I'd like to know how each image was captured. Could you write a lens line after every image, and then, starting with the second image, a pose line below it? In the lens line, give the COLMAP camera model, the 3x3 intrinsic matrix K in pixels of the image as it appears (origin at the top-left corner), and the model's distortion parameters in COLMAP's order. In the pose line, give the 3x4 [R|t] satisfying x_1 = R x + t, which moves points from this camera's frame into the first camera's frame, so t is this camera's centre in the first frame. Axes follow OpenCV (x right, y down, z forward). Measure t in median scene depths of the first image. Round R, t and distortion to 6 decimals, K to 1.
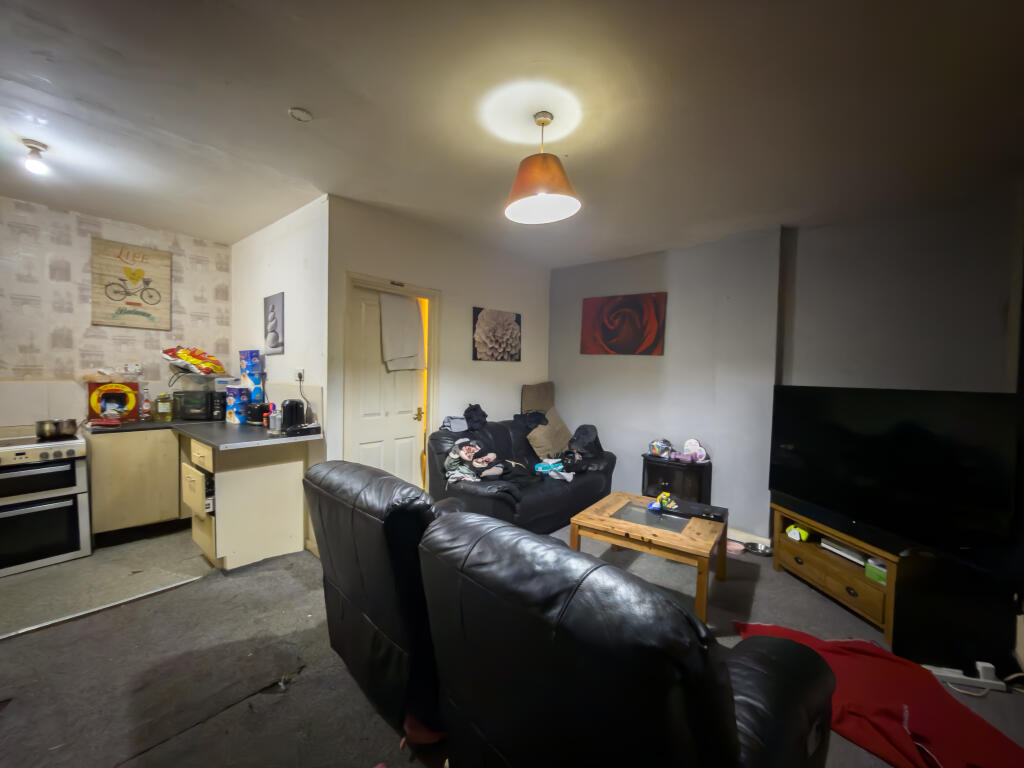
lens RADIAL K [[411.0, 0, 511.4], [0, 411.0, 384.1], [0, 0, 1]] dist [-0.001439, -0.000157]
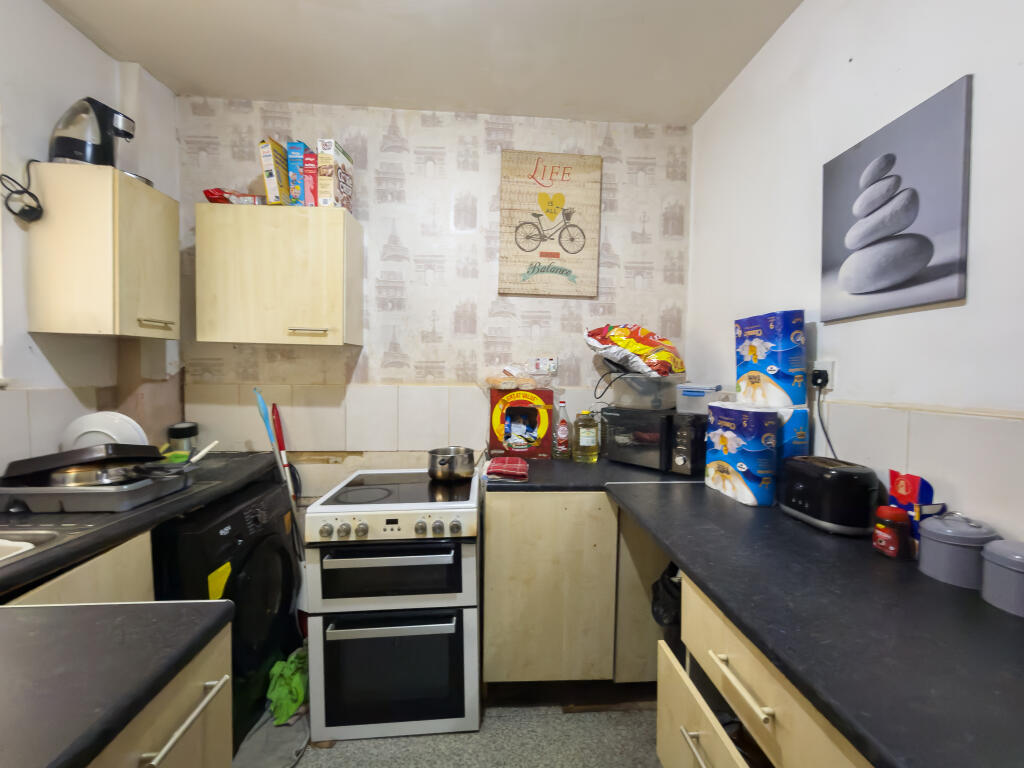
lens RADIAL K [[419.4, 0, 512.0], [0, 419.4, 384.0], [0, 0, 1]] dist [0.000370, -0.000213]
pose [[0.693474, 0.017421, -0.720271, -0.526038], [-0.024070, 0.999710, 0.001005, -0.010844], [0.720080, 0.016640, 0.693692, 0.551956]]
